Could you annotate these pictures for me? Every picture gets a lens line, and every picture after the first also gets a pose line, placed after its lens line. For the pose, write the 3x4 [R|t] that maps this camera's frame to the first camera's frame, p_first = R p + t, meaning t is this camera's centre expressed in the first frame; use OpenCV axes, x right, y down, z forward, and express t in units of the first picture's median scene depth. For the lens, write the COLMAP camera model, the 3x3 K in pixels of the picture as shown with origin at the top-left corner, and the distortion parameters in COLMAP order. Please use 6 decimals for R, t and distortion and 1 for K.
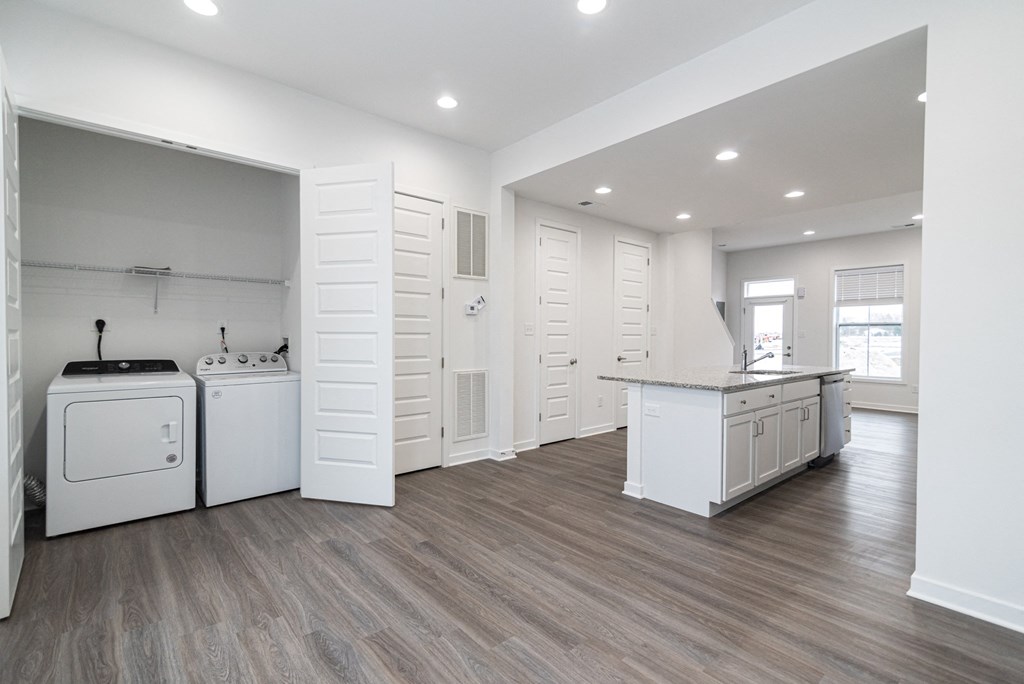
lens RADIAL K [[466.0, 0, 512.1], [0, 466.0, 334.3], [0, 0, 1]] dist [0.012784, -0.000132]
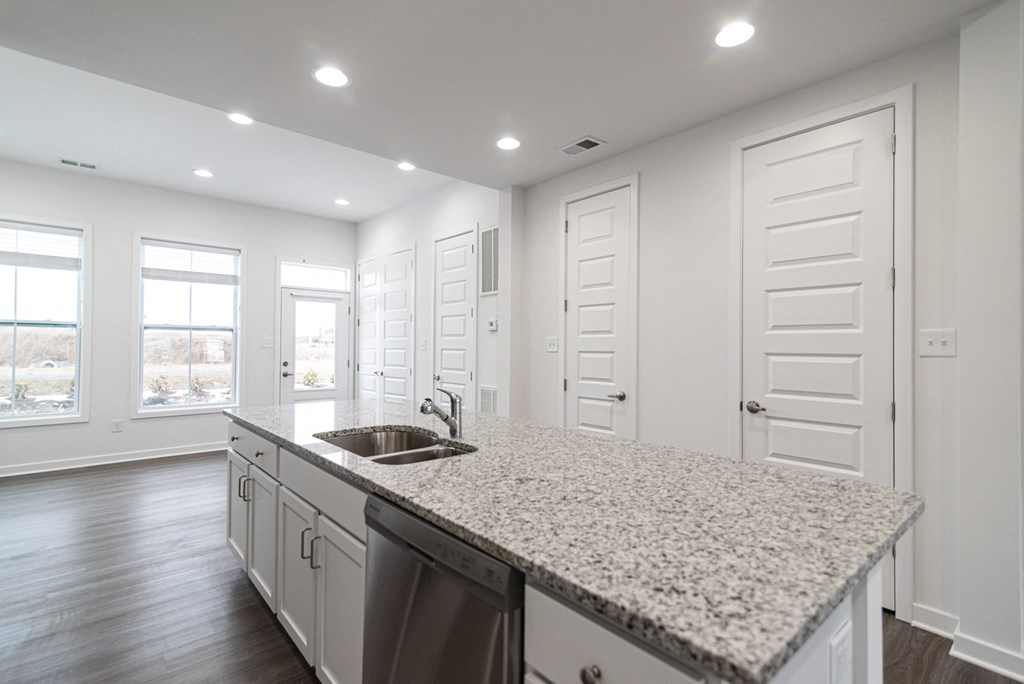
lens RADIAL K [[466.0, 0, 497.6], [0, 466.0, 344.1], [0, 0, 1]] dist [0.012784, -0.000132]
pose [[0.007167, -0.015496, -0.999854, 0.746710], [-0.012040, 0.999806, -0.015581, 0.001740], [0.999902, 0.012150, 0.006979, 0.830763]]
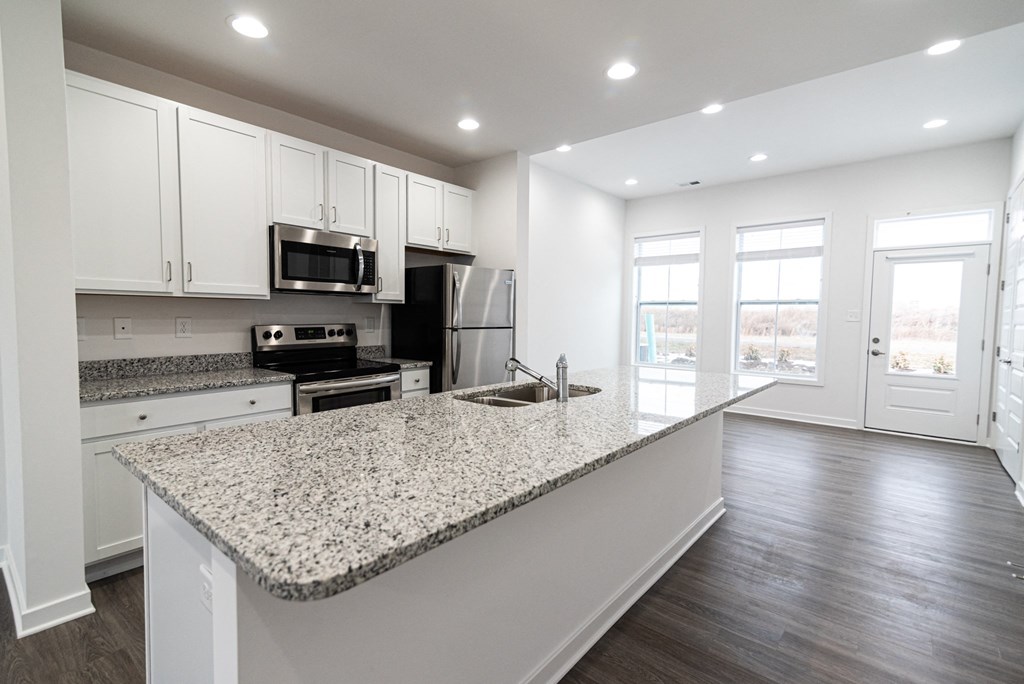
lens RADIAL K [[466.0, 0, 532.9], [0, 466.0, 344.7], [0, 0, 1]] dist [0.012784, -0.000132]
pose [[-0.977885, -0.007119, -0.209023, 0.525002], [-0.021067, 0.997690, 0.064582, -0.000751], [0.208080, 0.067557, -0.975776, 1.112951]]
